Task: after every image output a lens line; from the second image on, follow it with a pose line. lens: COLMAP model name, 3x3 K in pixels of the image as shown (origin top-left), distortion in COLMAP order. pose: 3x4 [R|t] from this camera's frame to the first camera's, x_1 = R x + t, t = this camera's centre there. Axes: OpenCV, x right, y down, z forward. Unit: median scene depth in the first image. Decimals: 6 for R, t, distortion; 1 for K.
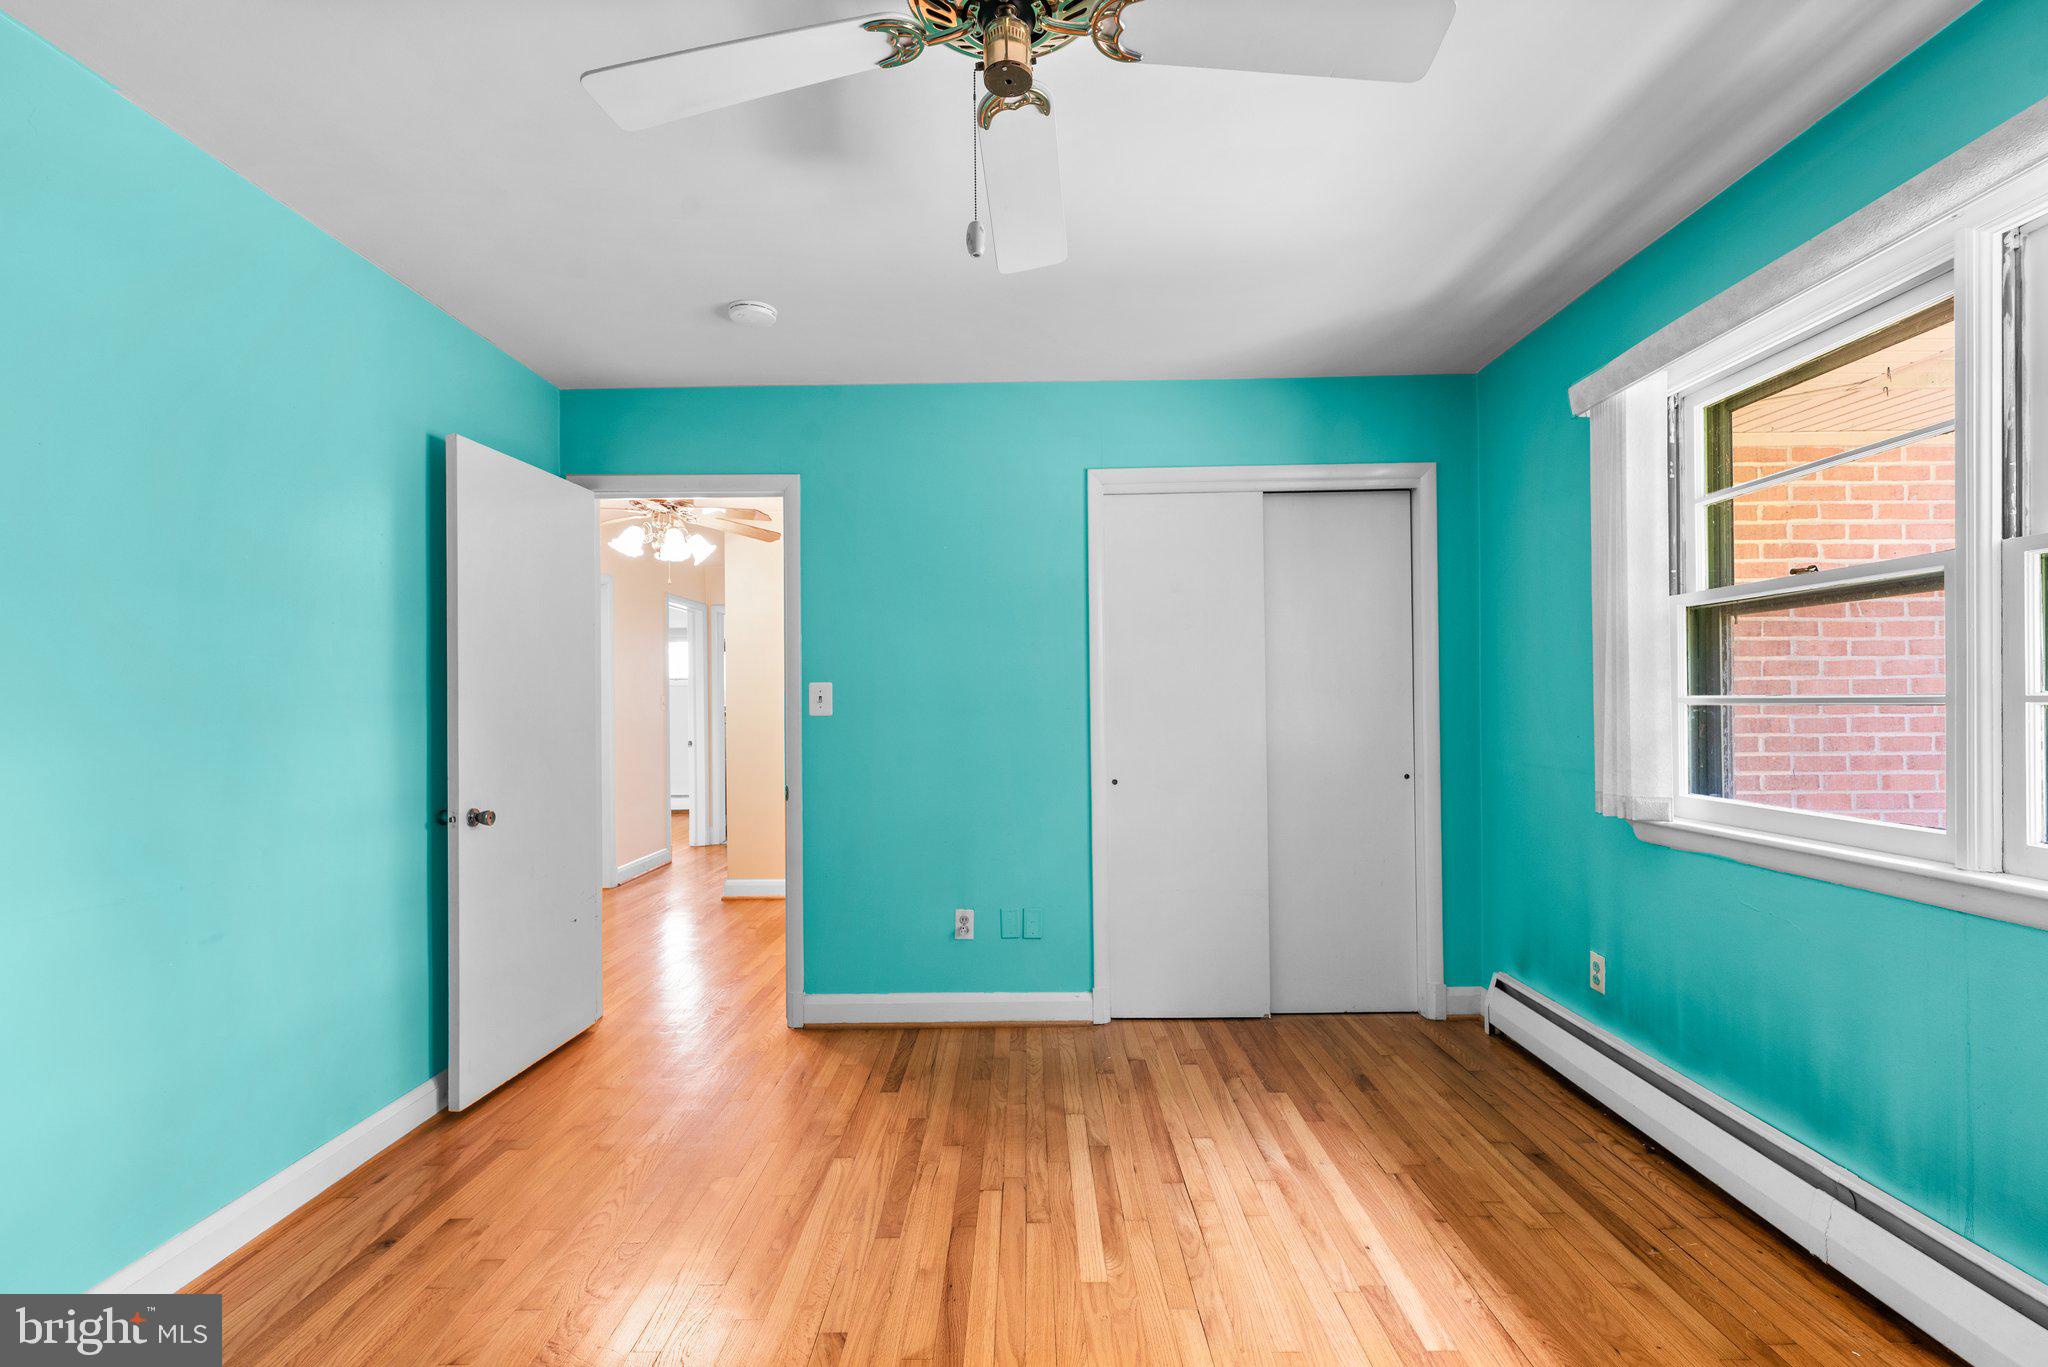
lens RADIAL K [[919.4, 0, 1032.6], [0, 919.4, 692.7], [0, 0, 1]] dist [0.005386, -0.000238]
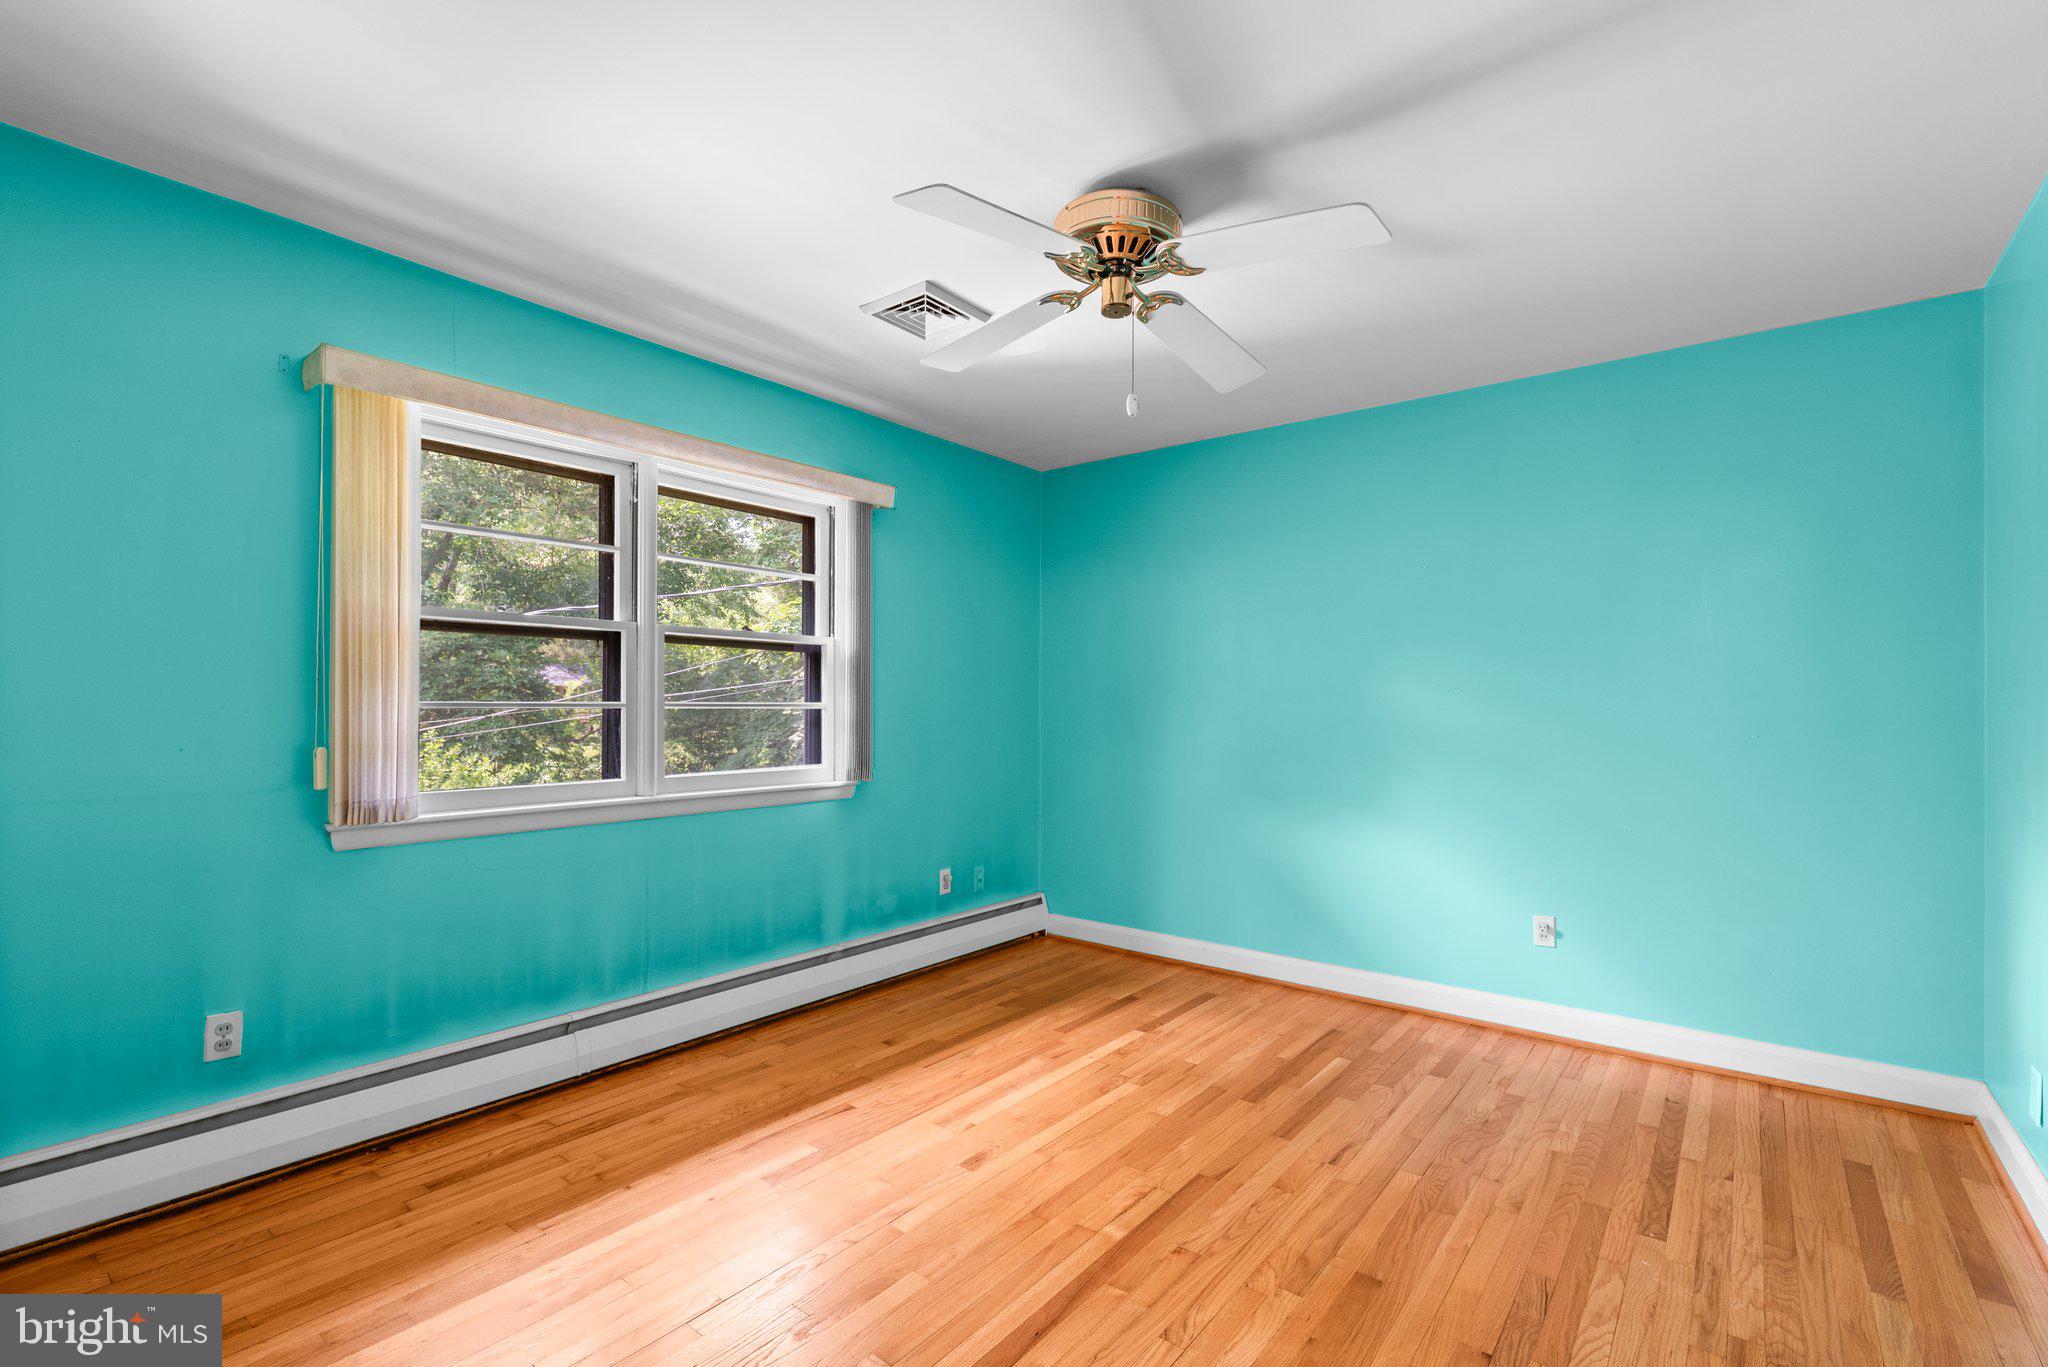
lens RADIAL K [[919.4, 0, 1031.1], [0, 919.4, 702.4], [0, 0, 1]] dist [0.005386, -0.000238]
pose [[-0.788540, 0.008690, 0.614922, -0.521455], [-0.005031, 0.999776, -0.020580, 0.025032], [-0.614963, -0.019321, -0.788319, 1.383505]]
